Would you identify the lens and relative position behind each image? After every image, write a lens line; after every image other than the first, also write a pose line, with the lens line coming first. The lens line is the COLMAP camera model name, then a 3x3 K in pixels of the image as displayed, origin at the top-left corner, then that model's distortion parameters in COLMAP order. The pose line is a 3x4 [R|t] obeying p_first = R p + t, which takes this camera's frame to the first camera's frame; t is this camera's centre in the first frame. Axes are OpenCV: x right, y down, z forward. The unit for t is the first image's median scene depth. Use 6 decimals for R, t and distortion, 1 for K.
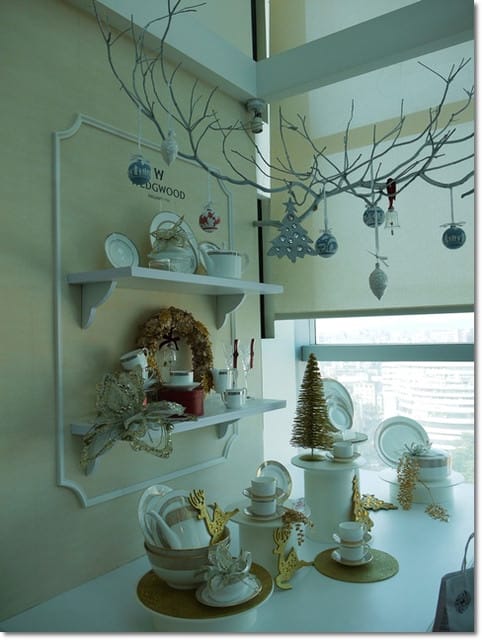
lens RADIAL K [[528.1, 0, 239.1], [0, 528.1, 316.9], [0, 0, 1]] dist [-0.012642, -0.008176]
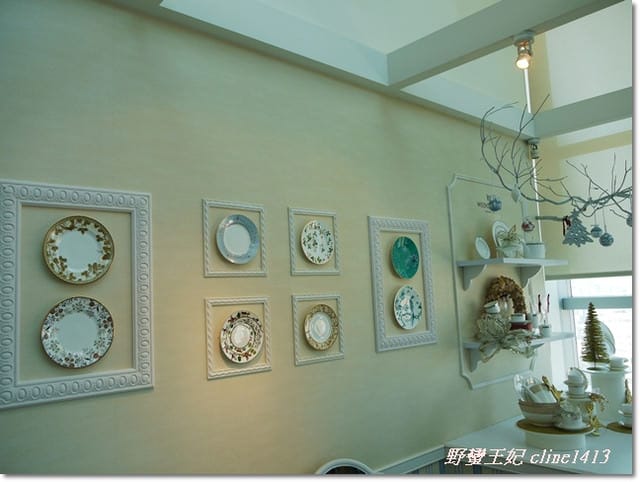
lens RADIAL K [[528.1, 0, 321.8], [0, 528.1, 242.8], [0, 0, 1]] dist [-0.012642, -0.008176]
pose [[0.978106, -0.042615, -0.203698, -0.349048], [0.030086, 0.997483, -0.064212, -0.035505], [0.205921, 0.056678, 0.976926, -0.780895]]
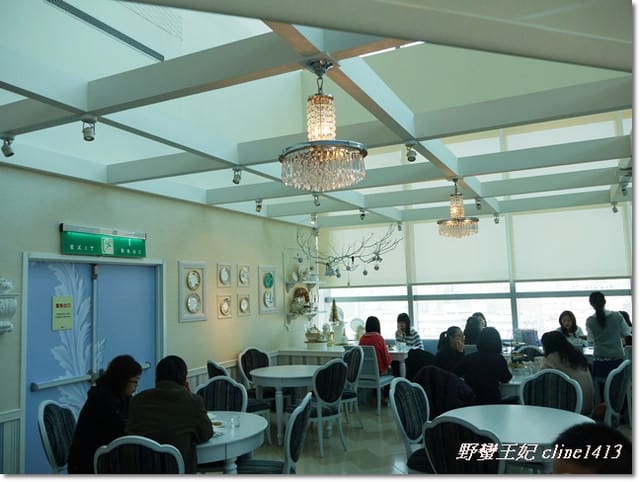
lens RADIAL K [[528.1, 0, 318.4], [0, 528.1, 242.6], [0, 0, 1]] dist [-0.012642, -0.008176]
pose [[0.985046, 0.011489, 0.171905, -0.726032], [-0.000848, 0.998085, -0.061847, -0.116448], [-0.172287, 0.060777, 0.983170, -3.183454]]
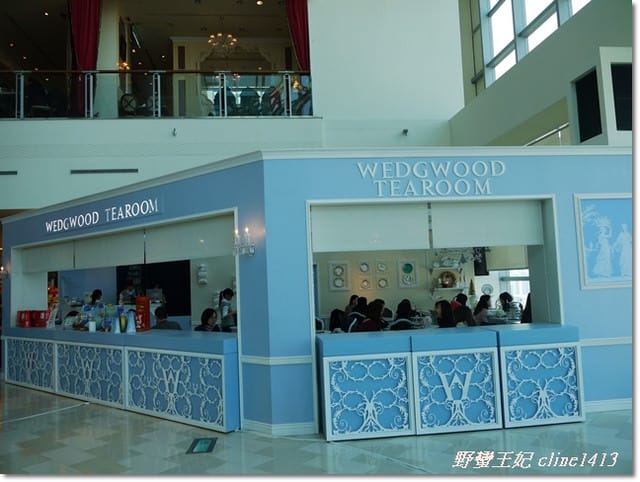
lens RADIAL K [[528.1, 0, 319.8], [0, 528.1, 239.9], [0, 0, 1]] dist [-0.012642, -0.008176]
pose [[0.678873, -0.056560, -0.732074, 3.430683], [0.047601, 0.998322, -0.032988, -0.257155], [0.732711, -0.012452, 0.680426, -4.334648]]
